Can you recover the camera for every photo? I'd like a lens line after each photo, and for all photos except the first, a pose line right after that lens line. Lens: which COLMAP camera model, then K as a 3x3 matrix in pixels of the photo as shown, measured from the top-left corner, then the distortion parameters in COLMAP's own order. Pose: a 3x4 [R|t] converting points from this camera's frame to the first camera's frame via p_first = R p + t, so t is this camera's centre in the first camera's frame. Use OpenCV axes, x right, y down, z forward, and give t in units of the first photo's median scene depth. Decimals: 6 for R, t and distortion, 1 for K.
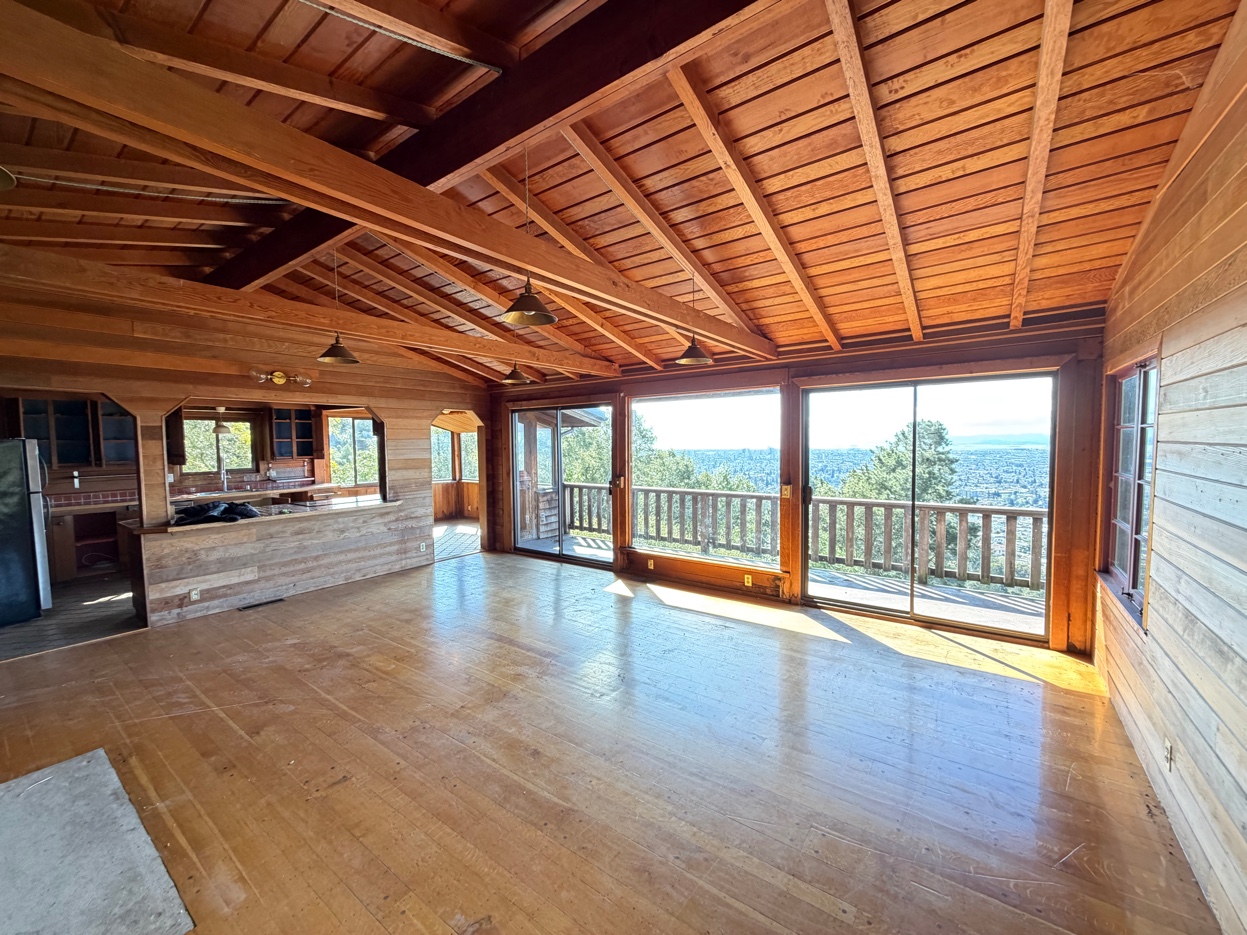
lens RADIAL K [[496.9, 0, 619.2], [0, 496.9, 466.5], [0, 0, 1]] dist [-0.000604, 0.000102]
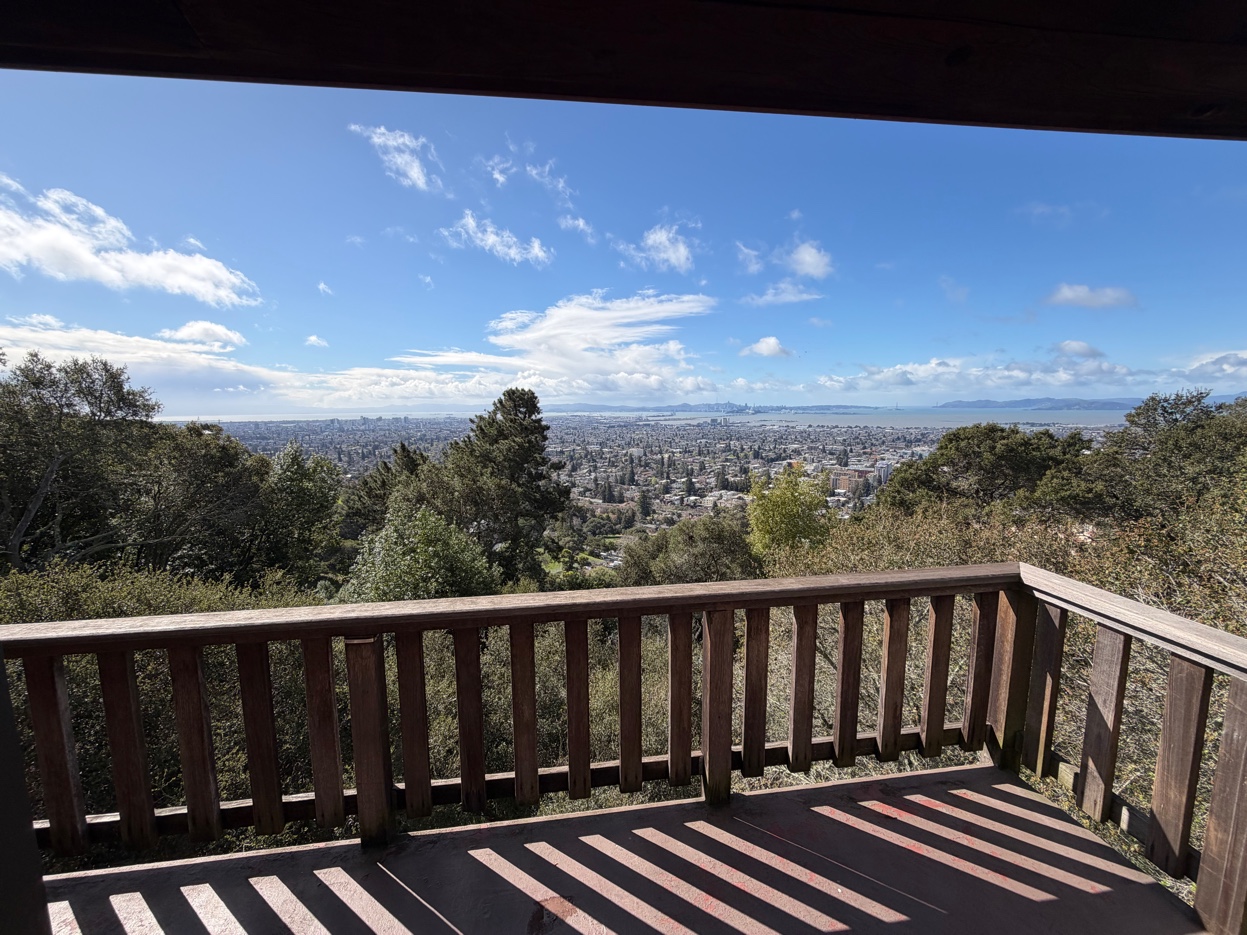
lens RADIAL K [[496.9, 0, 619.2], [0, 496.9, 466.5], [0, 0, 1]] dist [-0.000604, 0.000102]
pose [[0.718469, -0.083849, 0.690487, 0.054817], [0.041083, 0.996090, 0.078212, -0.006396], [-0.694345, -0.027826, 0.719104, 0.132703]]
